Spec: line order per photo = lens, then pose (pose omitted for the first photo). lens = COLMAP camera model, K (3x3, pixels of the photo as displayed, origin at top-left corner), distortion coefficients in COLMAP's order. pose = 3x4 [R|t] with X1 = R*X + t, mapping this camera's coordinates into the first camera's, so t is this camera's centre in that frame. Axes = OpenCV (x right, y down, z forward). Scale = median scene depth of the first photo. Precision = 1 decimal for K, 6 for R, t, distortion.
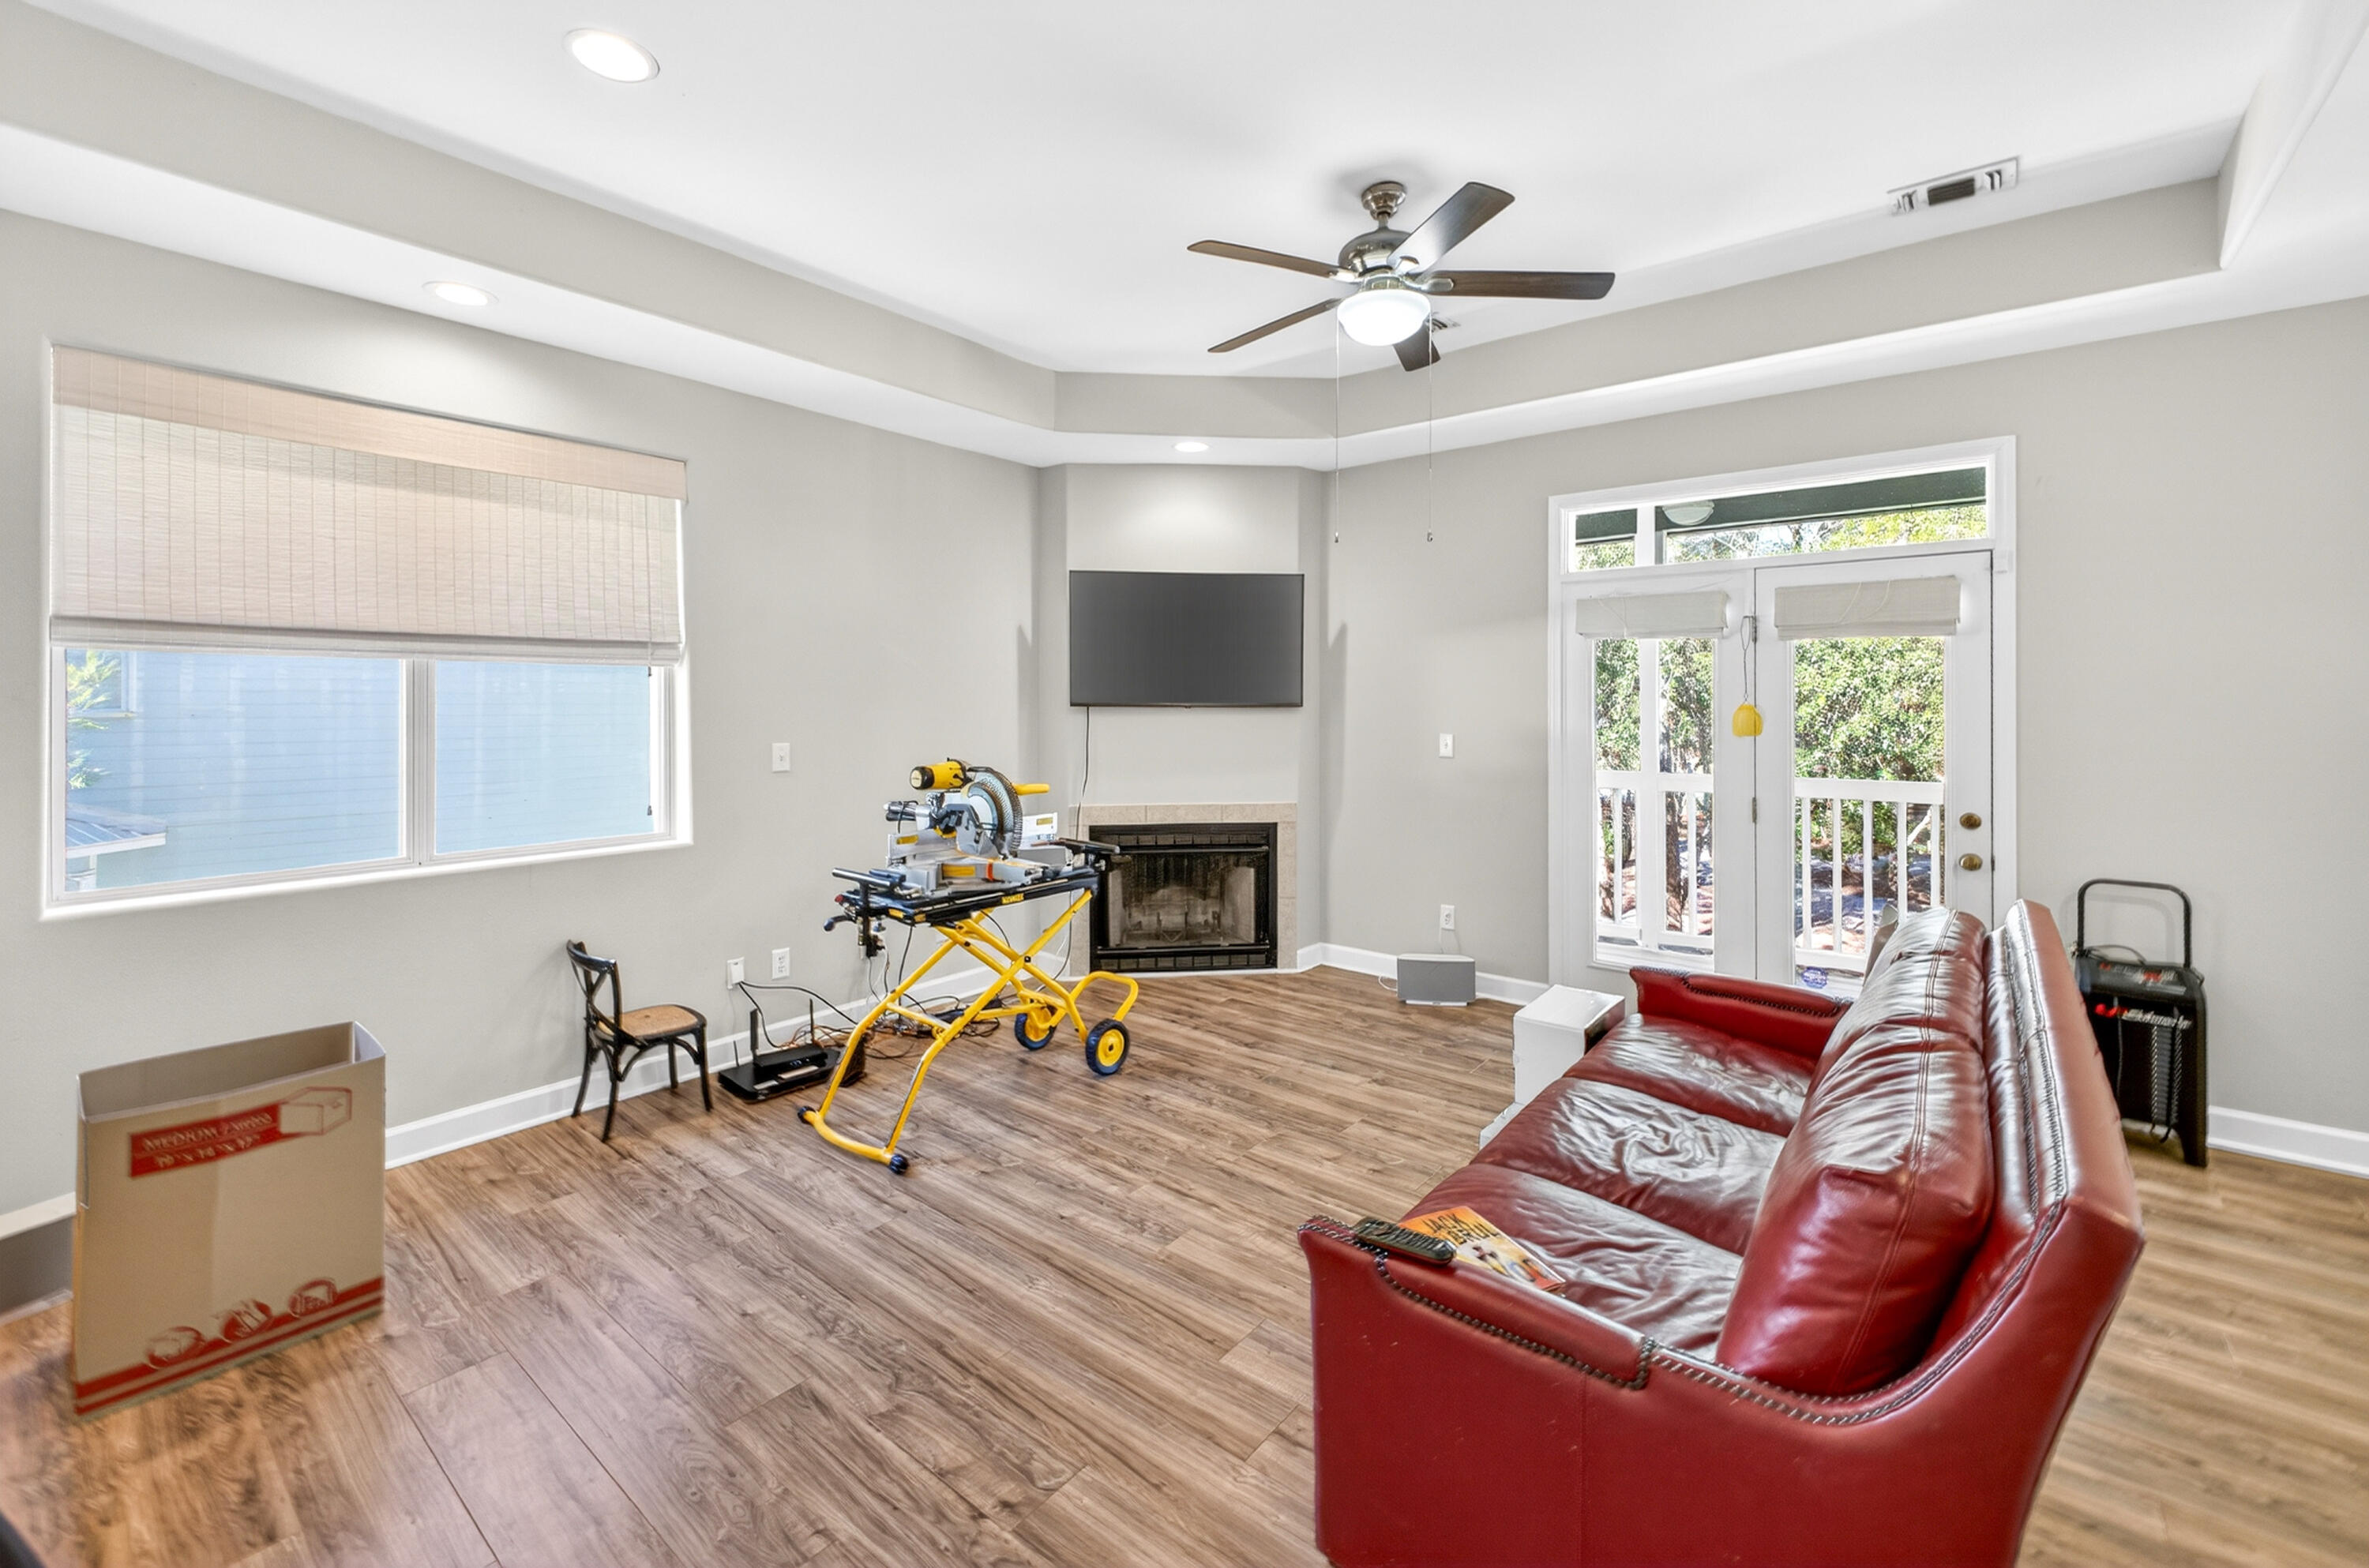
lens RADIAL K [[978.1, 0, 1179.8], [0, 978.1, 702.0], [0, 0, 1]] dist [0.030934, -0.000031]
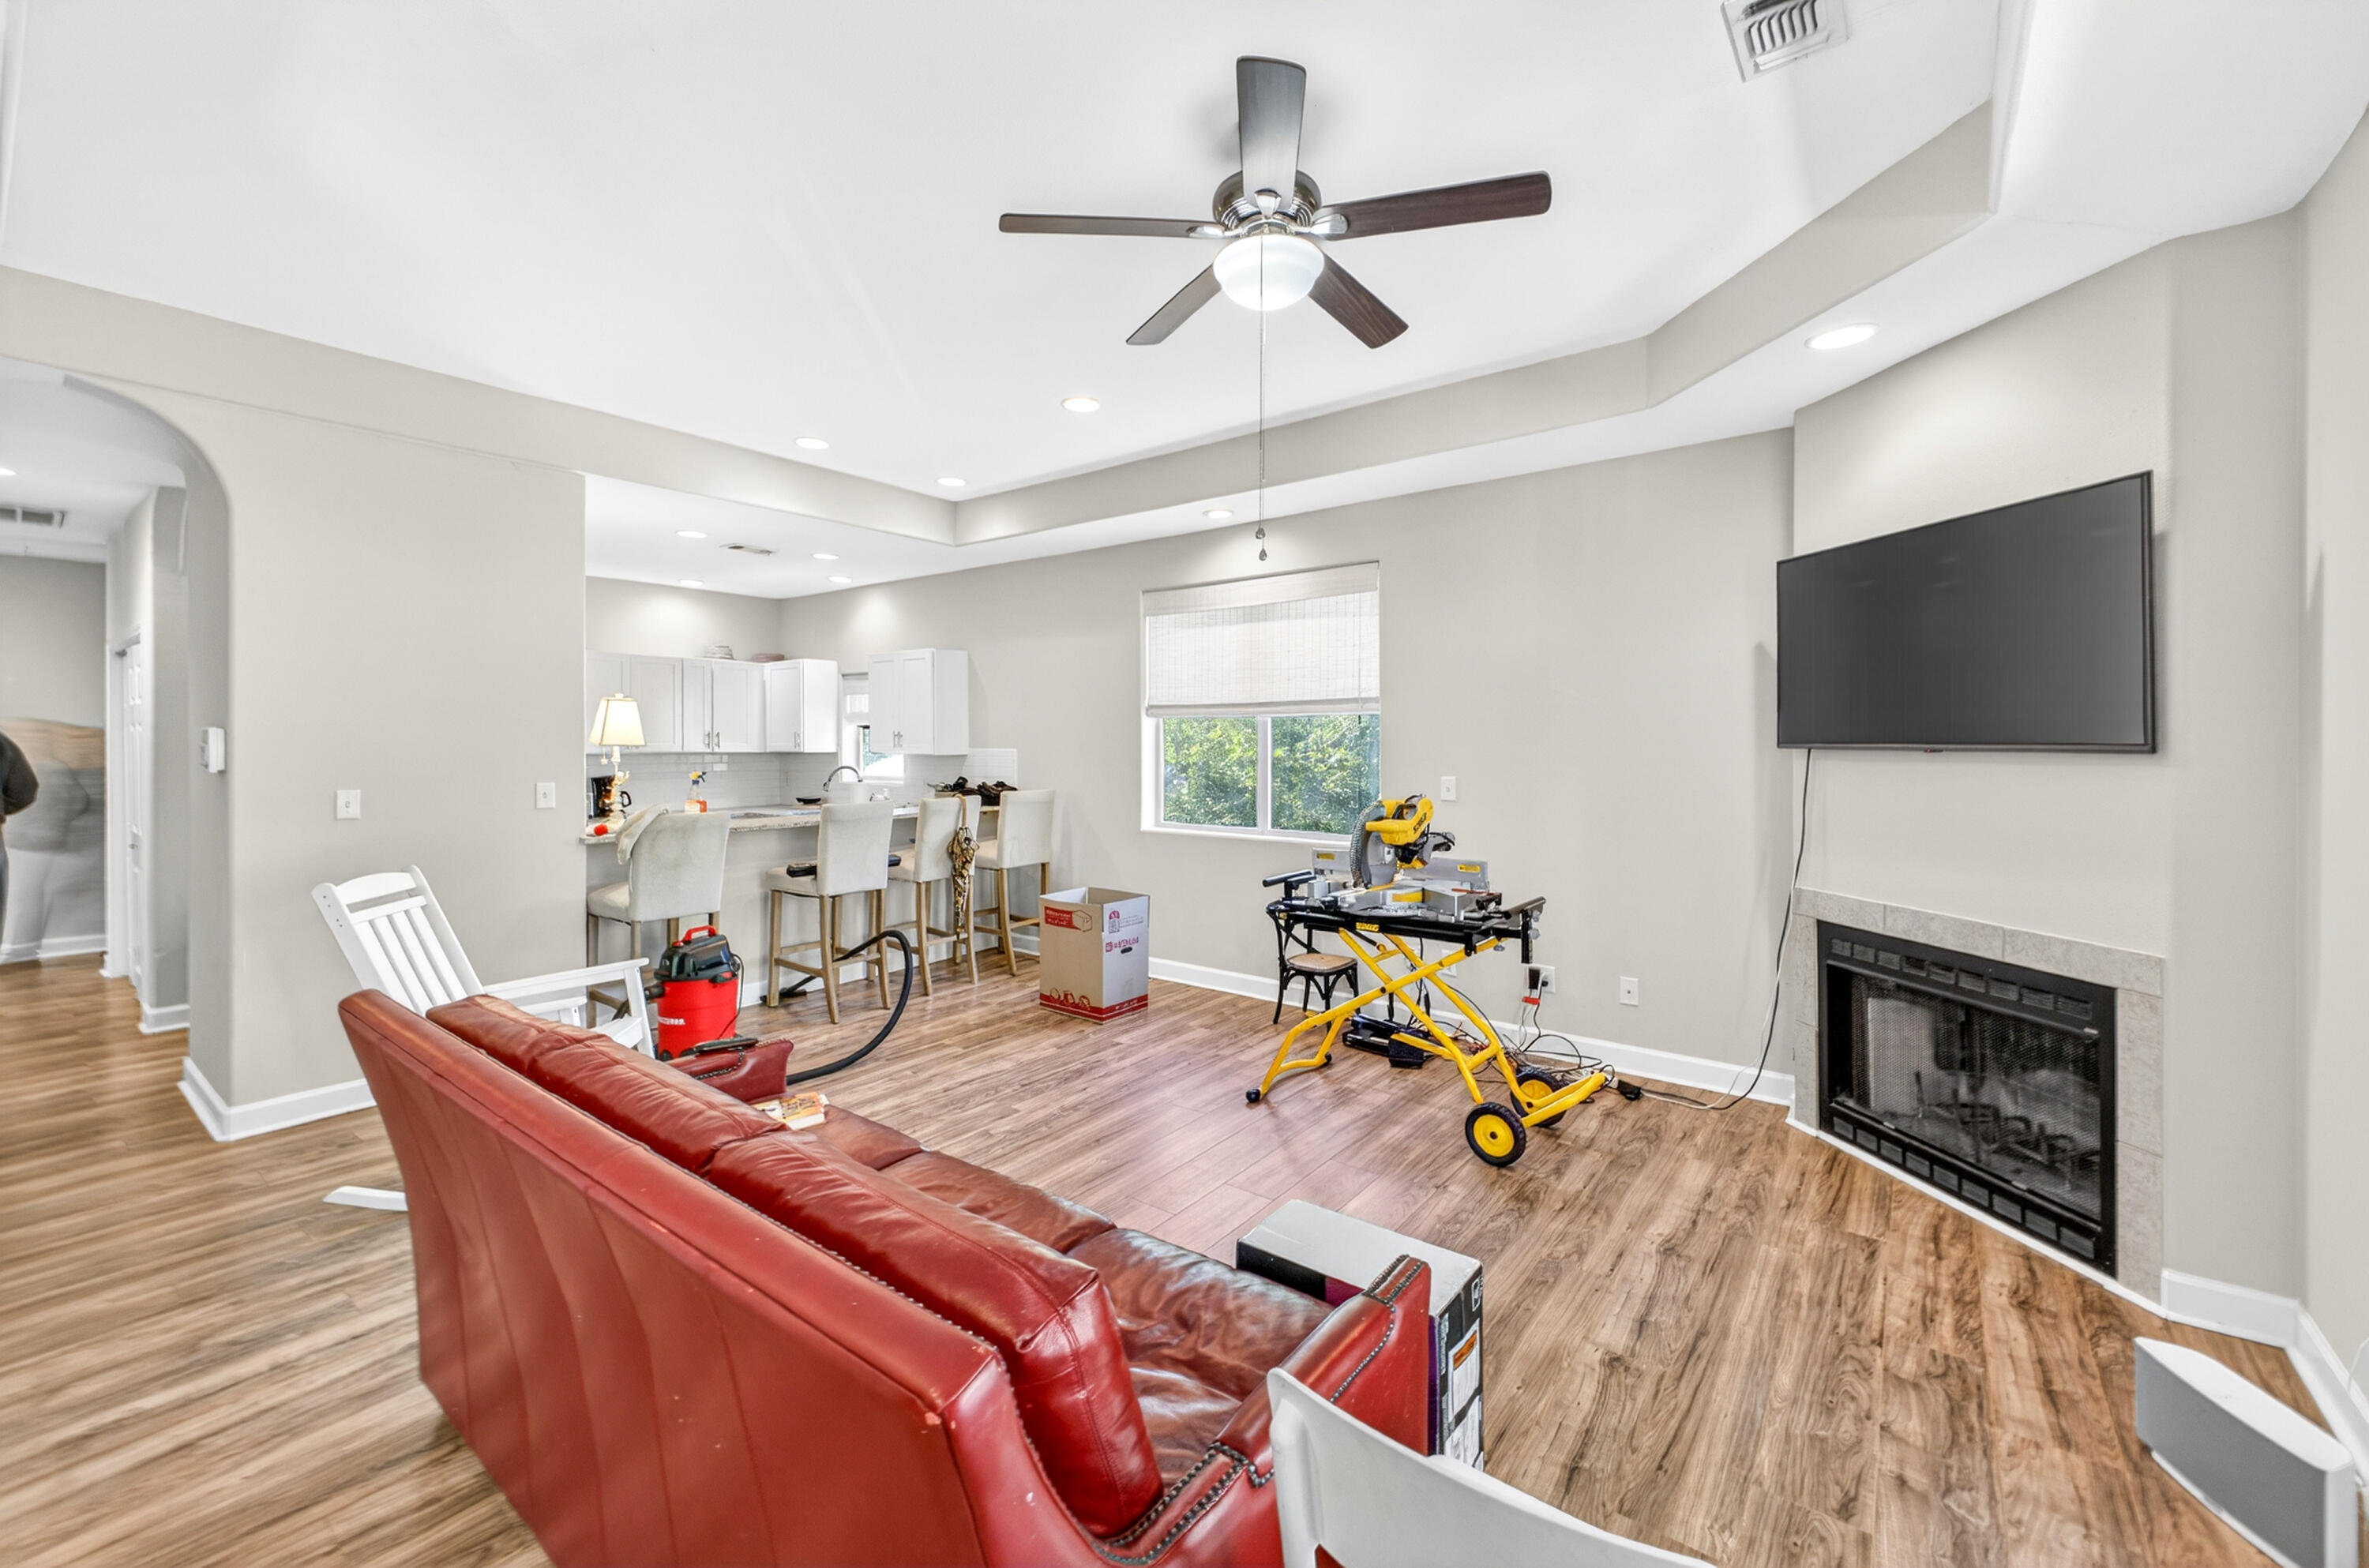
lens RADIAL K [[948.2, 0, 1182.3], [0, 948.2, 748.0], [0, 0, 1]] dist [0.001510, -0.000040]
pose [[0.023305, 0.006961, -0.999704, 0.716587], [-0.001746, 0.999975, 0.006922, 0.000132], [0.999727, 0.001584, 0.023317, 0.653958]]
